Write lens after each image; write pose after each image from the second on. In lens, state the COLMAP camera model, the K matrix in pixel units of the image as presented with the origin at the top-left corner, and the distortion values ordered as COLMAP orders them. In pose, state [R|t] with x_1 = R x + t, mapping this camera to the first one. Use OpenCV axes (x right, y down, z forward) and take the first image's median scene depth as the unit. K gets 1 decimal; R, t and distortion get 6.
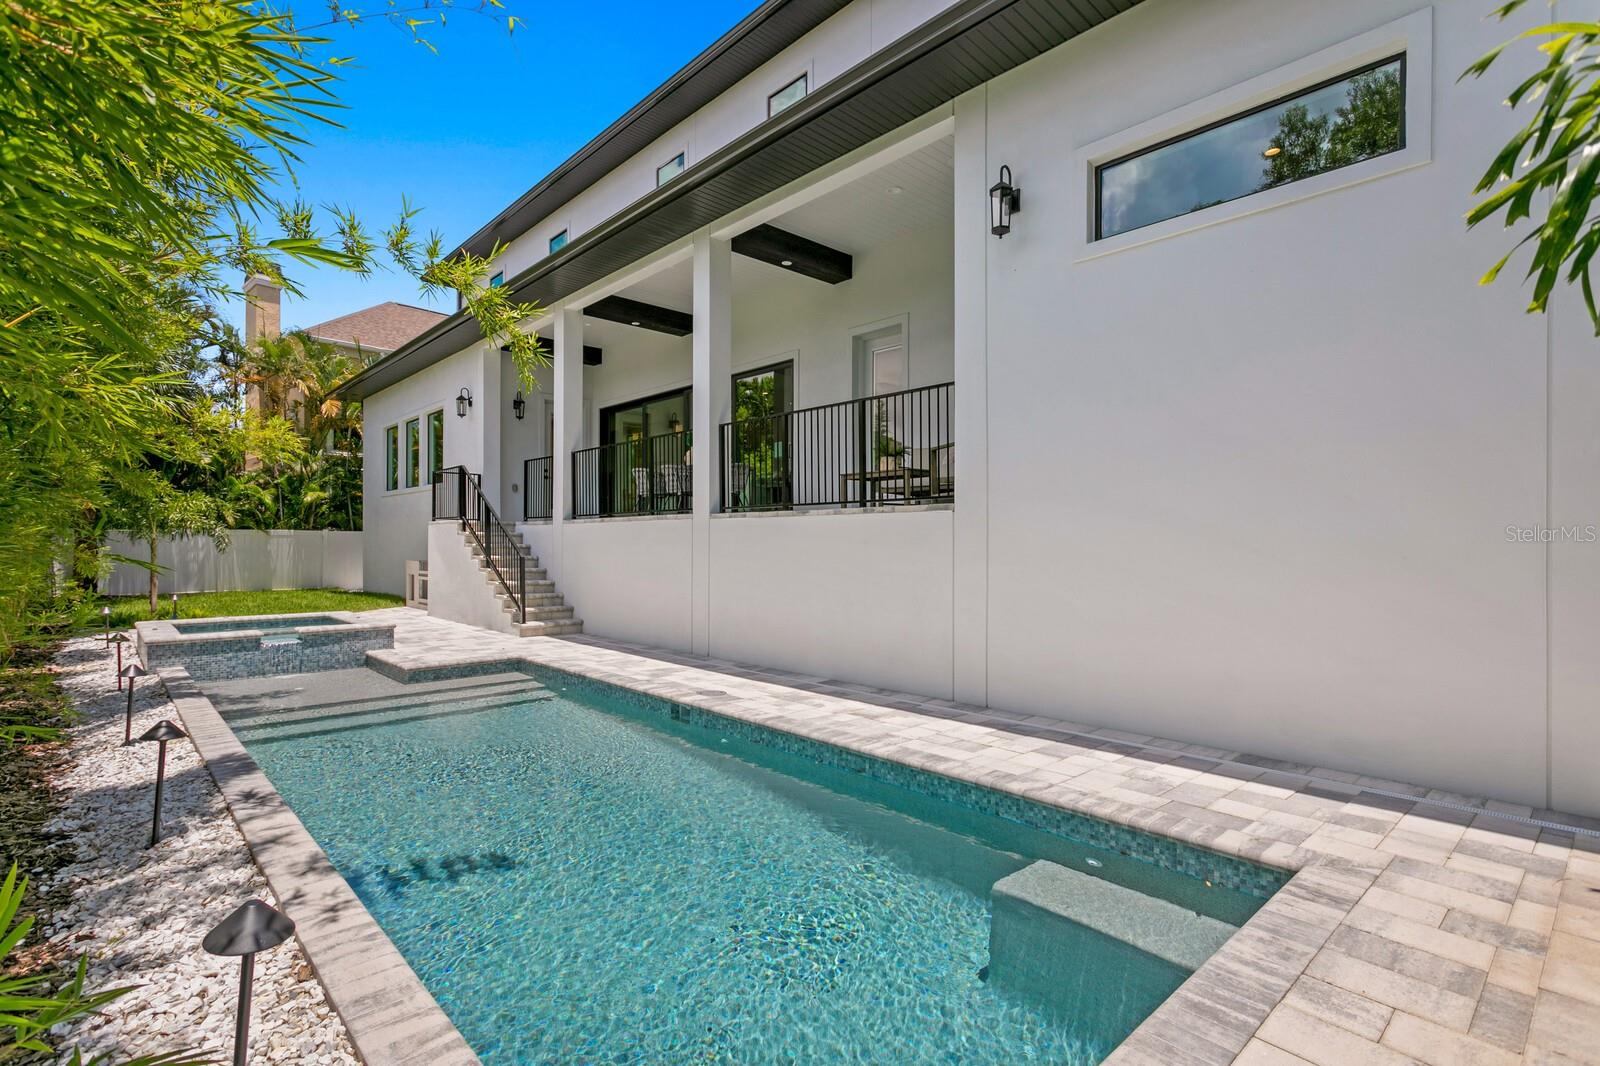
lens RADIAL K [[774.3, 0, 784.1], [0, 774.3, 538.2], [0, 0, 1]] dist [0.003835, 0.000117]
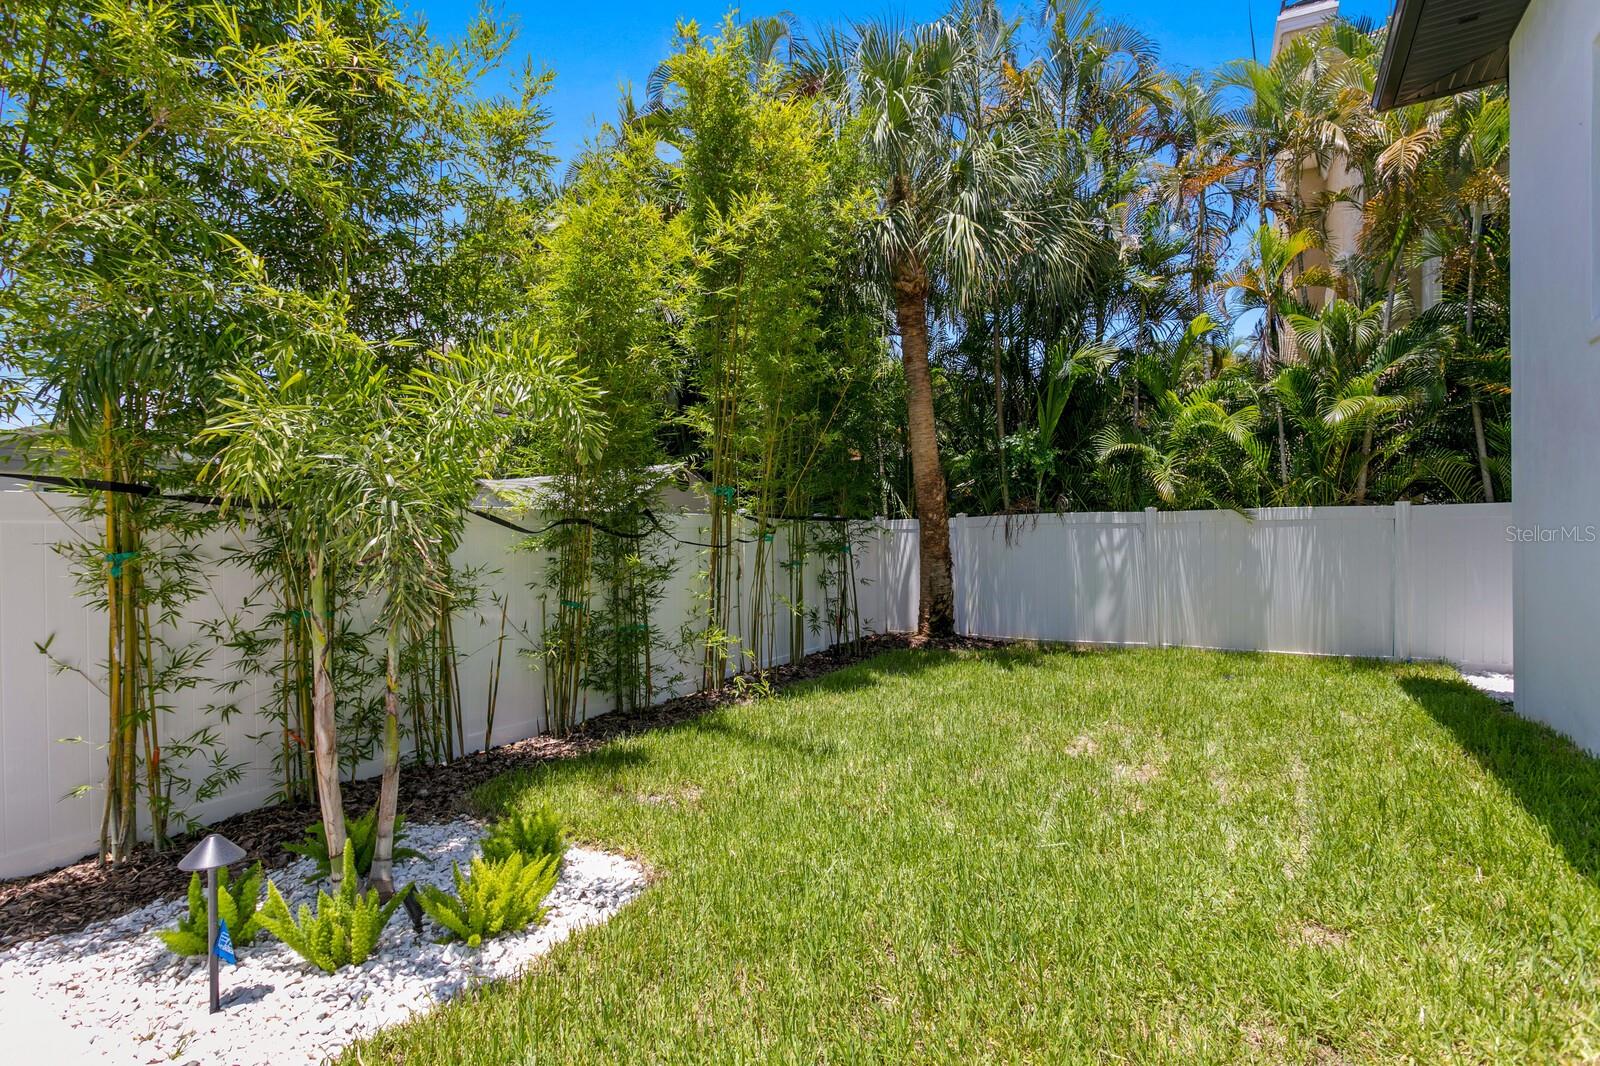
lens RADIAL K [[786.2, 0, 796.8], [0, 786.2, 534.7], [0, 0, 1]] dist [0.002358, -0.000038]
pose [[0.288118, -0.011264, -0.957529, -0.547110], [0.016362, 0.999843, -0.006838, 0.004169], [0.957455, -0.013697, 0.288257, 1.068365]]
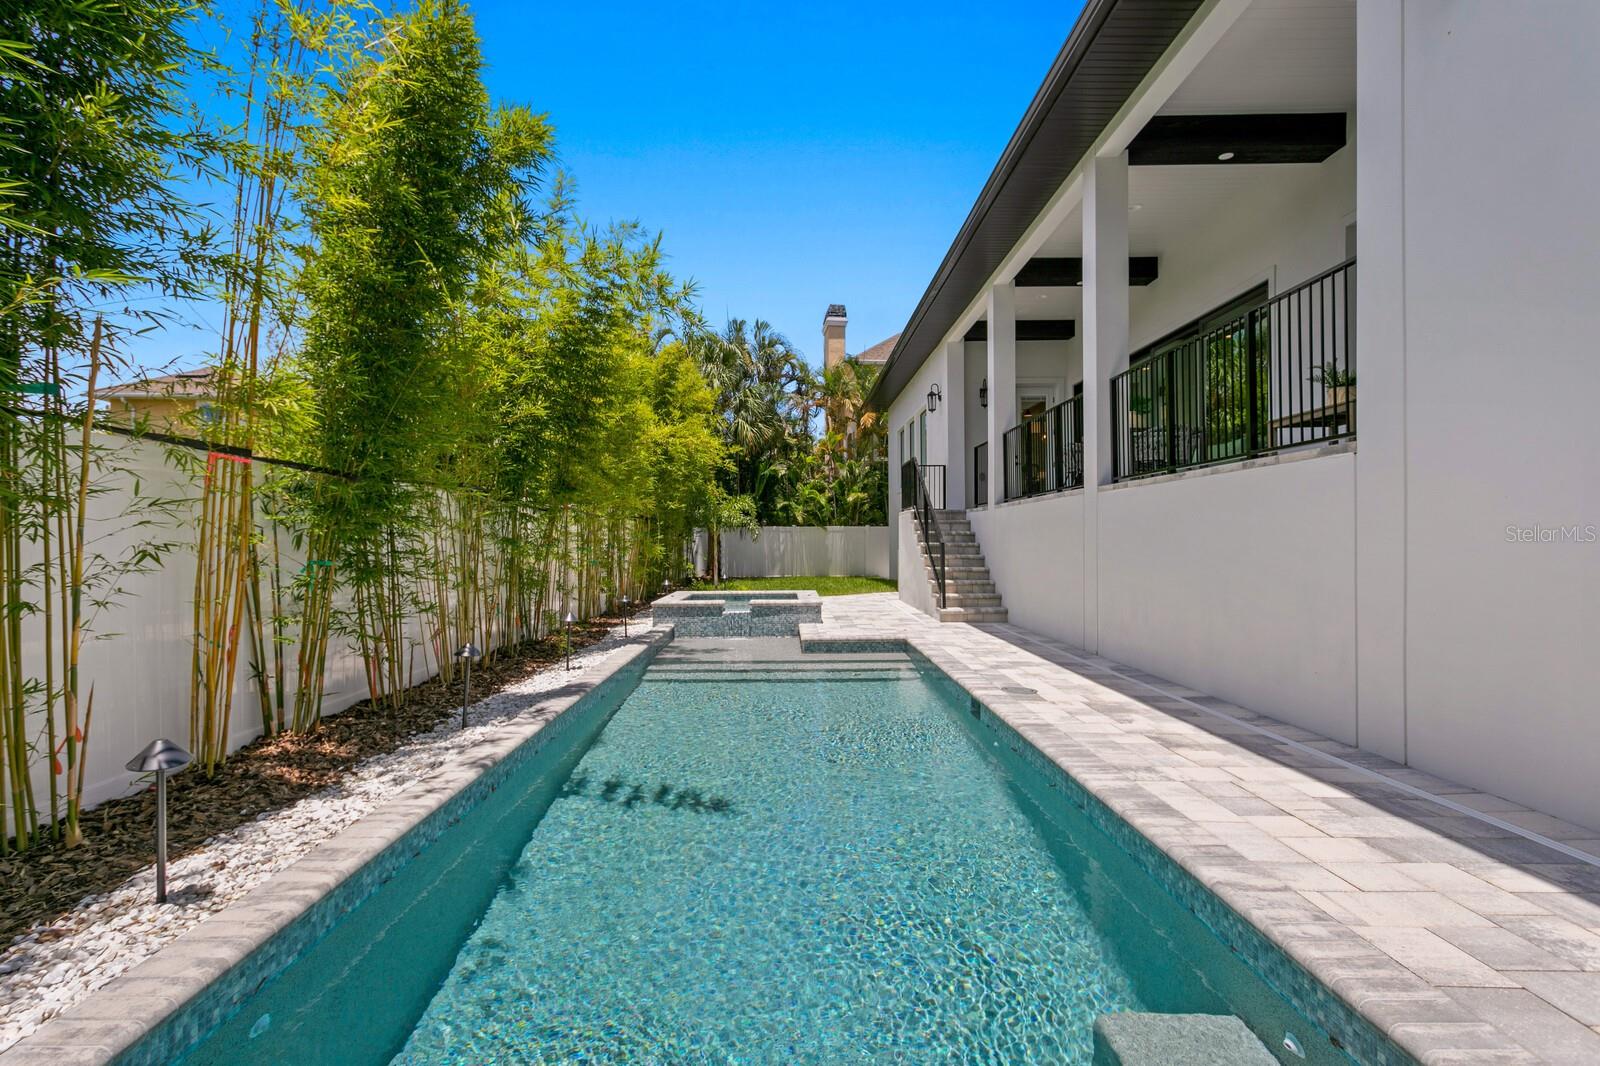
lens RADIAL K [[774.3, 0, 788.0], [0, 774.3, 540.9], [0, 0, 1]] dist [0.003835, 0.000117]
pose [[0.727875, -0.010519, -0.685629, 0.201072], [0.013097, 0.999913, -0.001438, 0.021178], [0.685584, -0.007933, 0.727950, 0.132541]]
